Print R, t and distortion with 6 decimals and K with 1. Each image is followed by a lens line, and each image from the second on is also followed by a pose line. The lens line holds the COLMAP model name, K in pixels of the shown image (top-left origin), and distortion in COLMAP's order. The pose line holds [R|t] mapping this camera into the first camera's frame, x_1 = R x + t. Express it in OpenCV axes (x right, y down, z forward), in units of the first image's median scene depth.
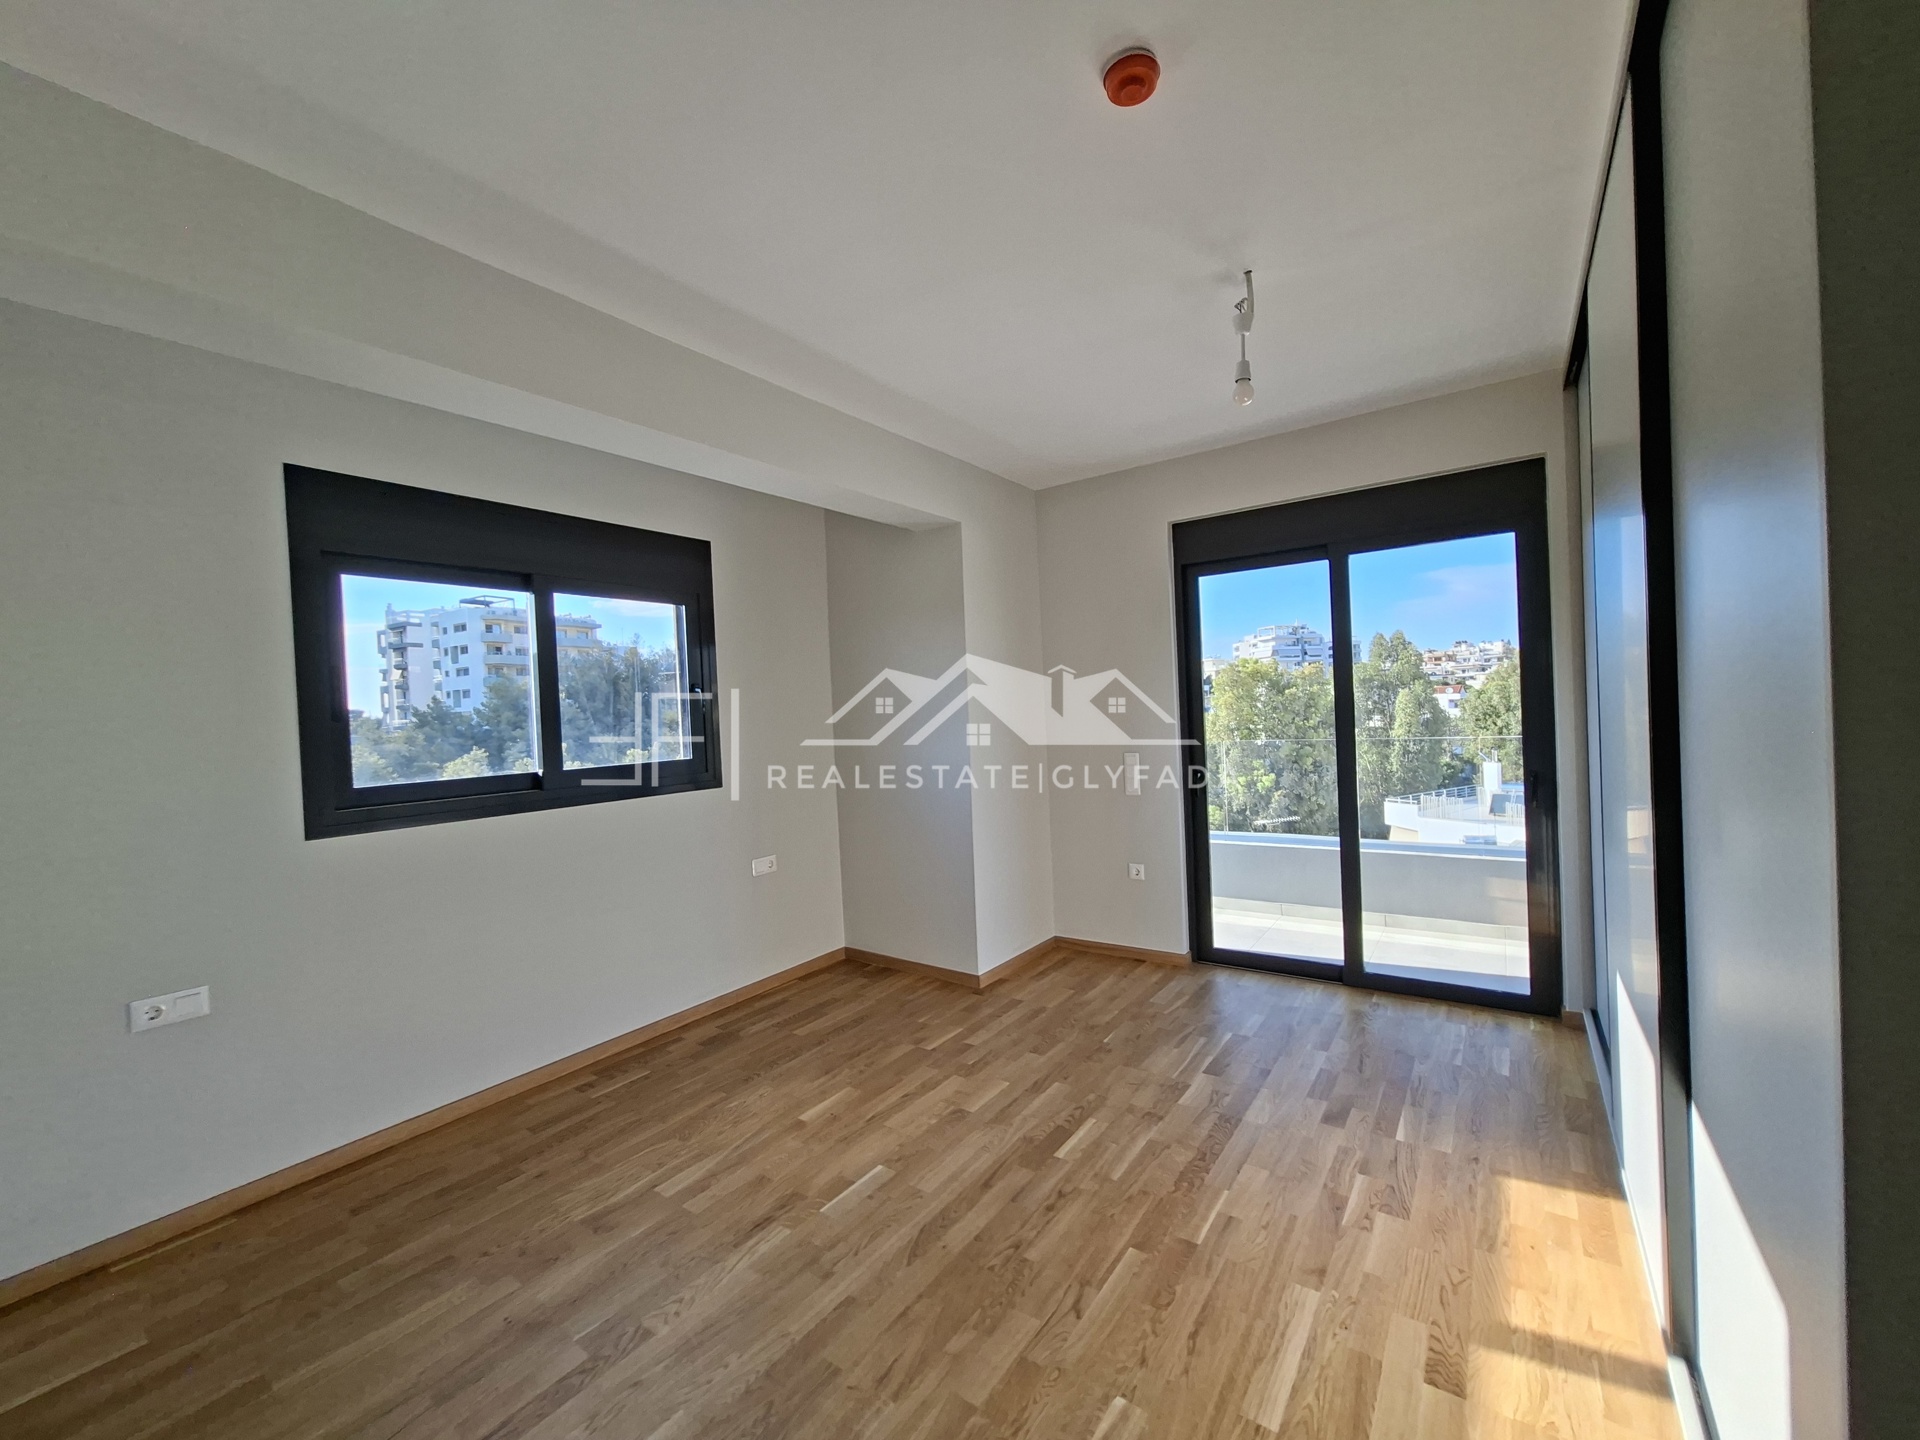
lens RADIAL K [[760.4, 0, 964.5], [0, 760.4, 717.6], [0, 0, 1]] dist [-0.003624, 0.000190]
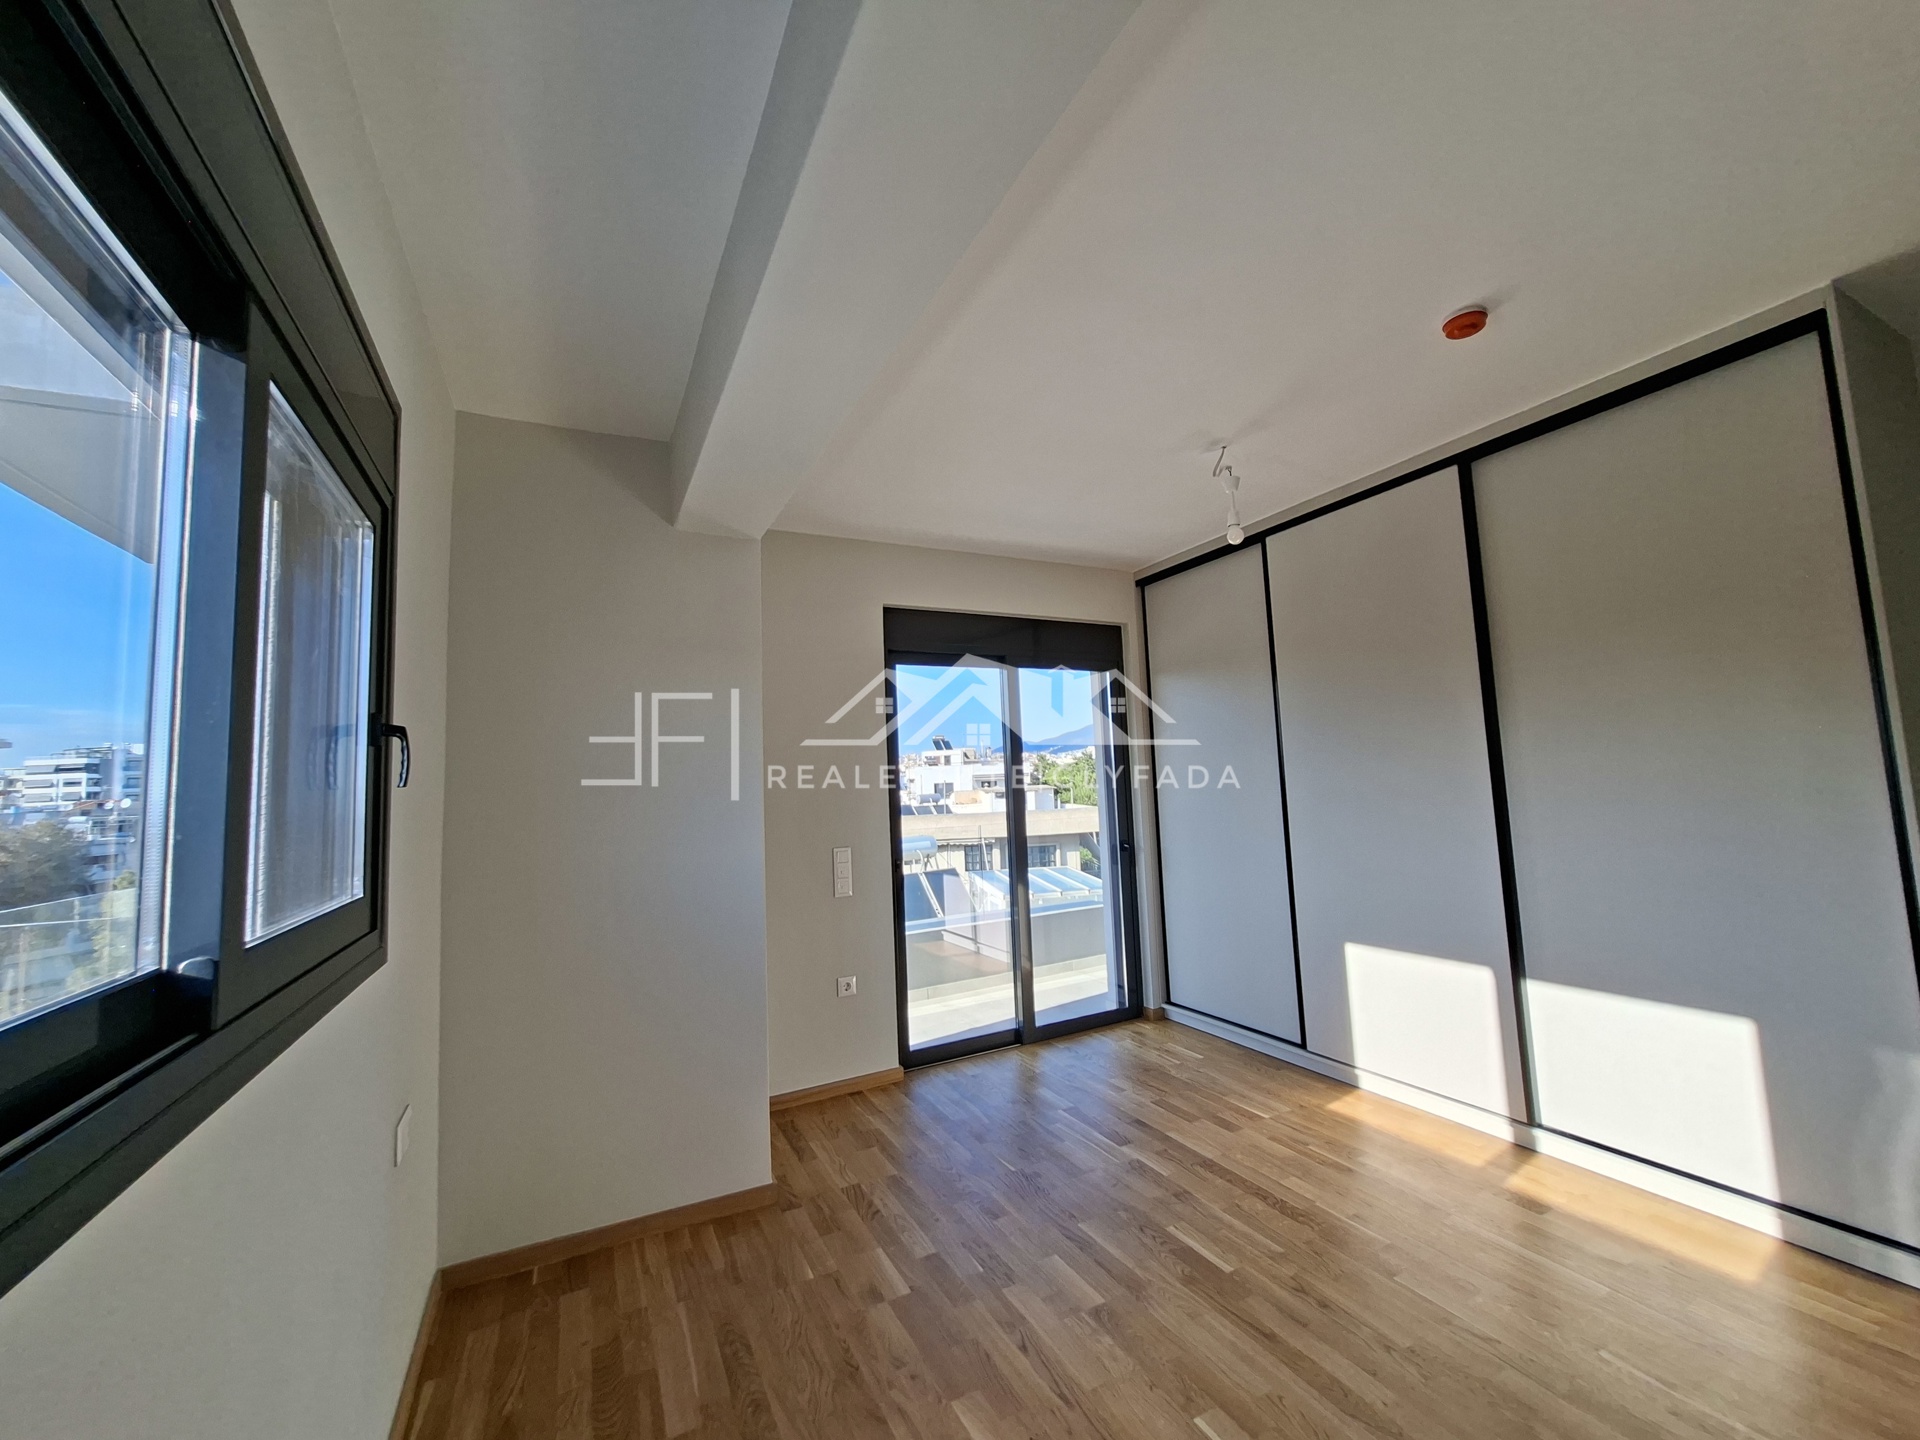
lens RADIAL K [[760.4, 0, 964.5], [0, 760.4, 717.6], [0, 0, 1]] dist [-0.003624, 0.000190]
pose [[0.463340, 0.101432, 0.880356, -0.689057], [0.032243, 0.990841, -0.131131, 0.021370], [-0.885594, 0.089143, 0.455826, 0.620906]]
